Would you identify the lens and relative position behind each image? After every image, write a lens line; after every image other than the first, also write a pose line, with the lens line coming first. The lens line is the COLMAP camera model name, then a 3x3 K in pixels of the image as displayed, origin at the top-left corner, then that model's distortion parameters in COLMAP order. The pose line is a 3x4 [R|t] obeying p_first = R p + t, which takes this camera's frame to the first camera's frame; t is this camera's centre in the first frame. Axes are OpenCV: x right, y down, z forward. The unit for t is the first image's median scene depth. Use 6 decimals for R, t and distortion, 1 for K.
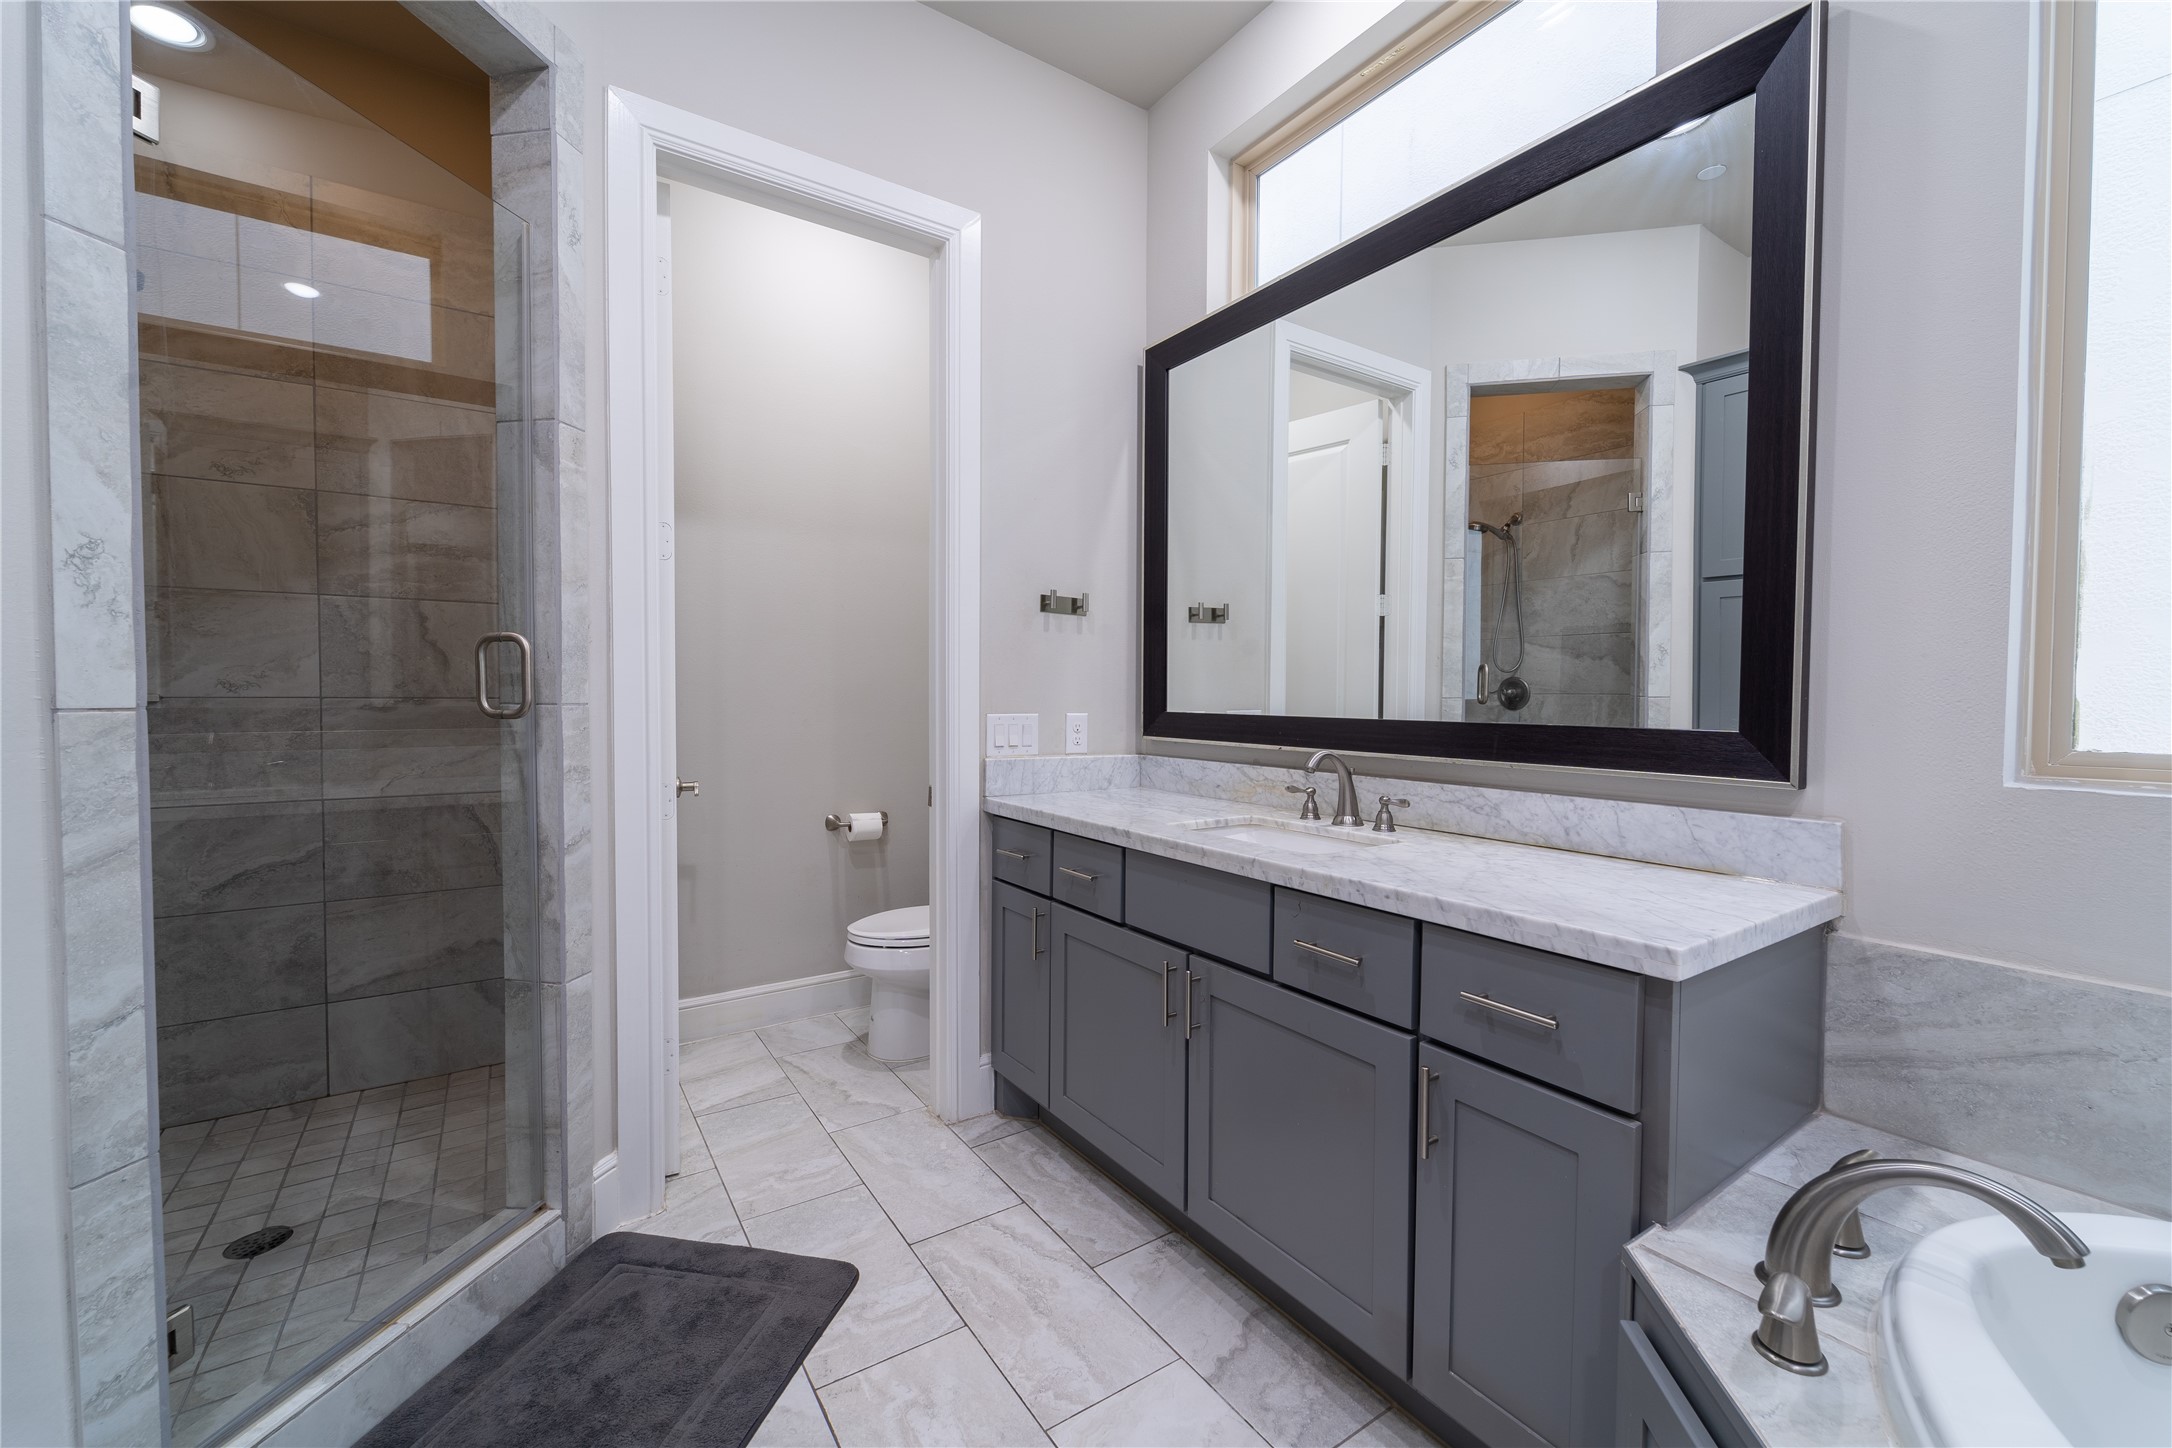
lens RADIAL K [[885.3, 0, 1089.5], [0, 885.3, 717.6], [0, 0, 1]] dist [0.005322, -0.001515]
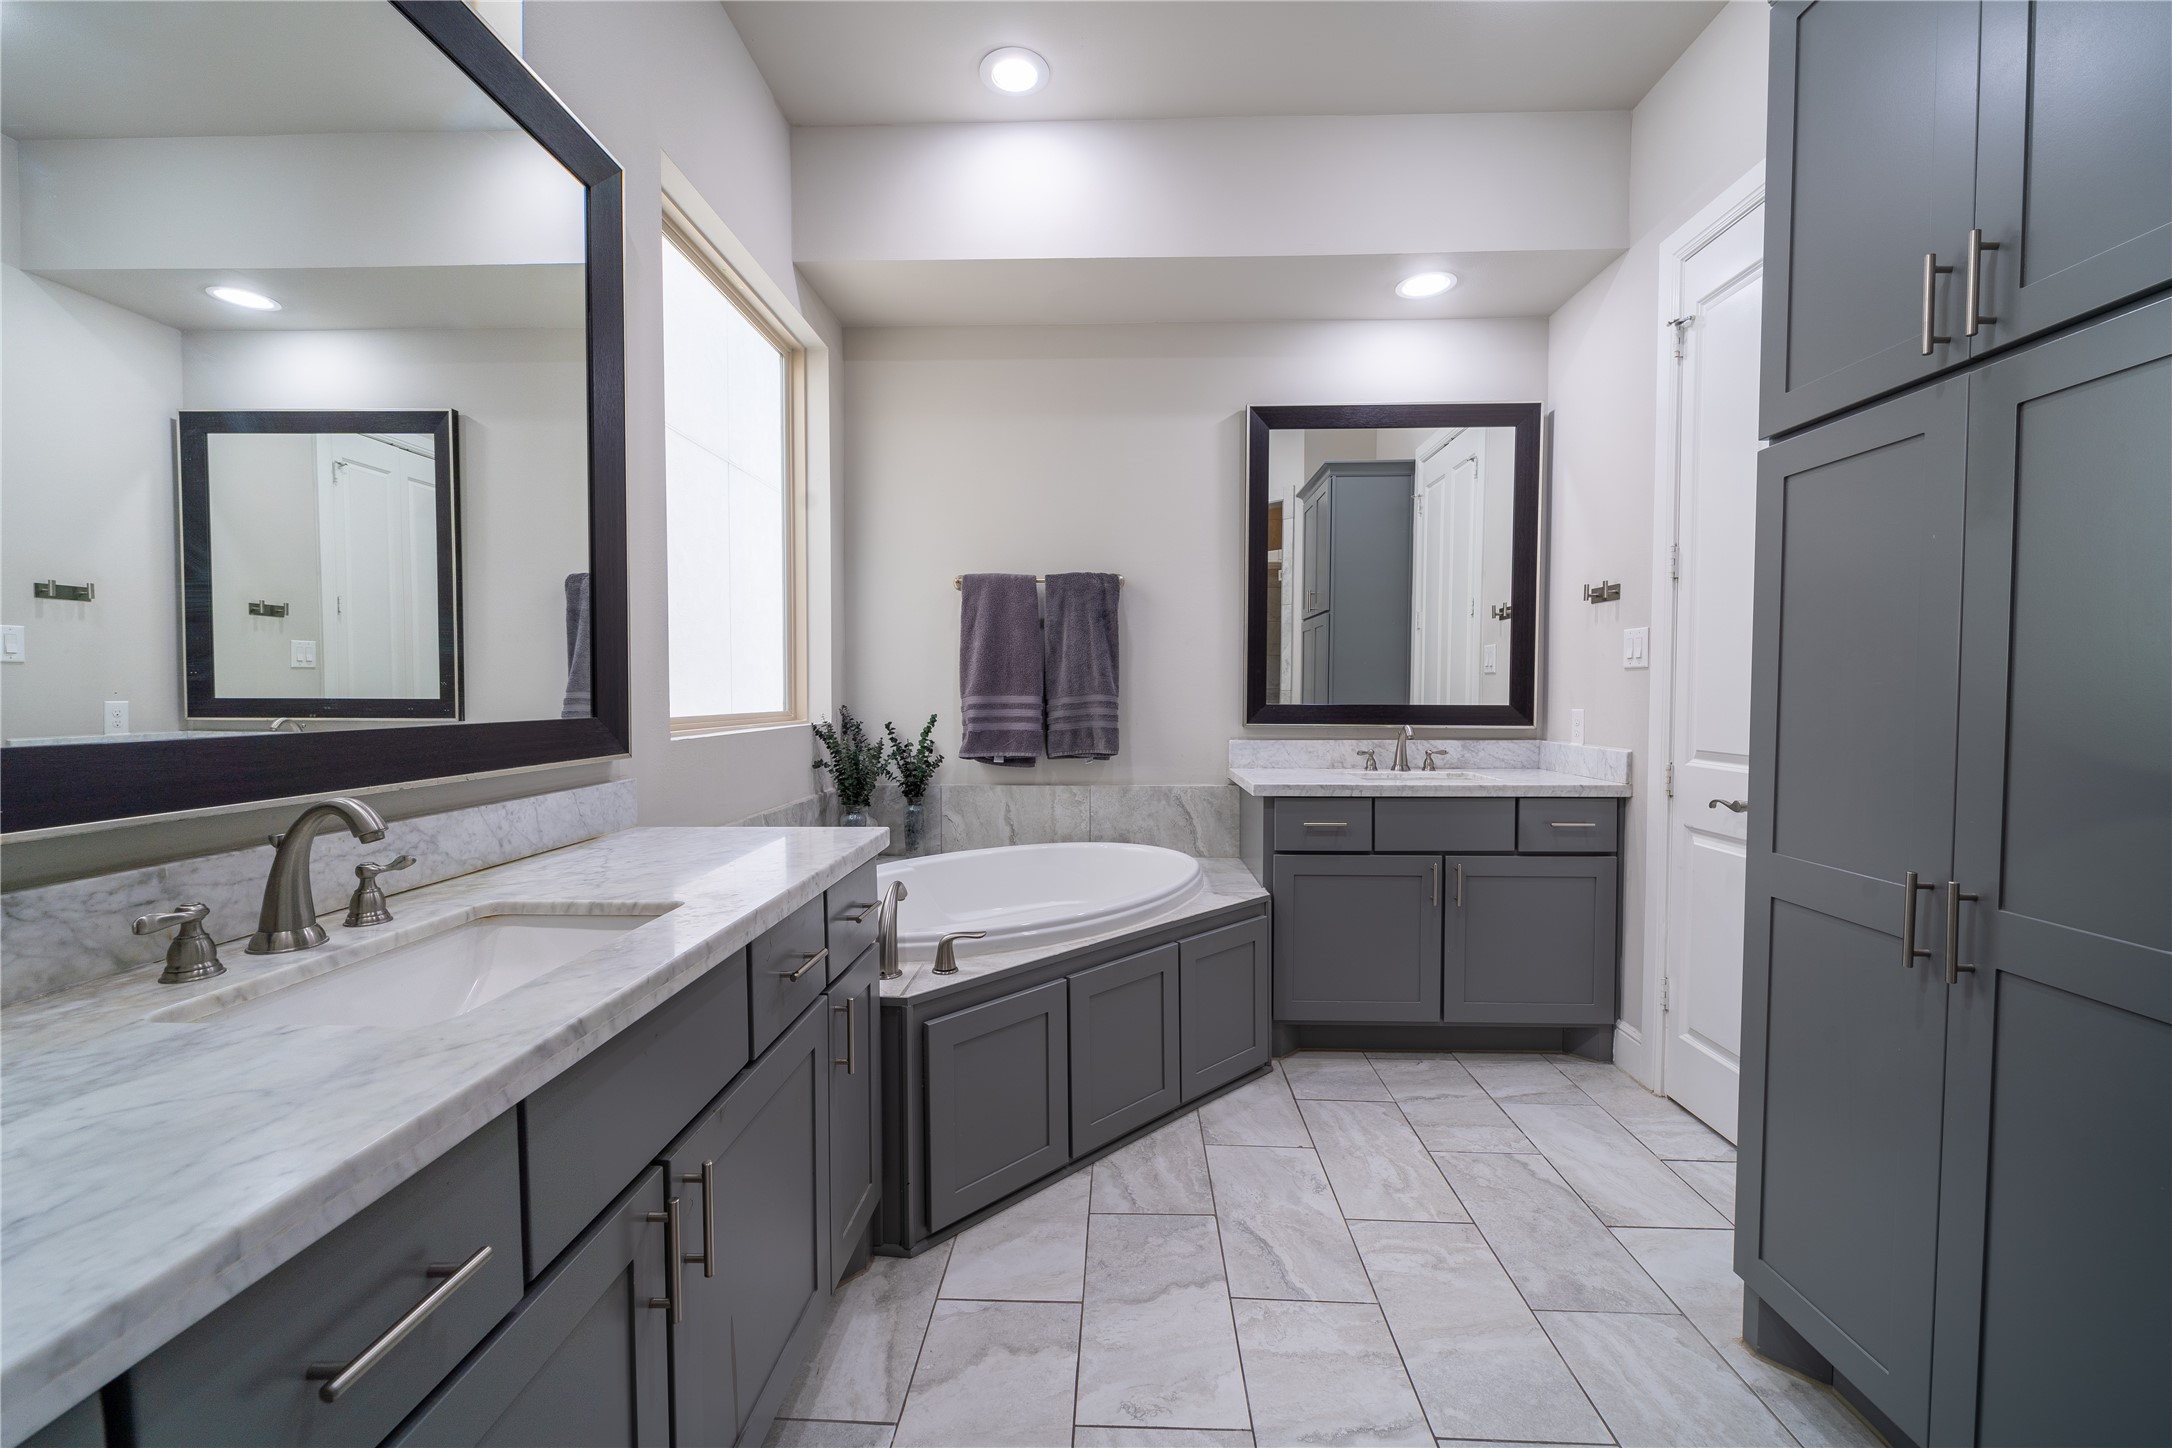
lens RADIAL K [[885.3, 0, 1078.9], [0, 885.3, 717.4], [0, 0, 1]] dist [0.005322, -0.001515]
pose [[-0.806553, -0.020069, 0.590821, -0.439993], [0.017215, 0.998202, 0.057407, -0.036540], [-0.590911, 0.056473, -0.804758, 1.359285]]
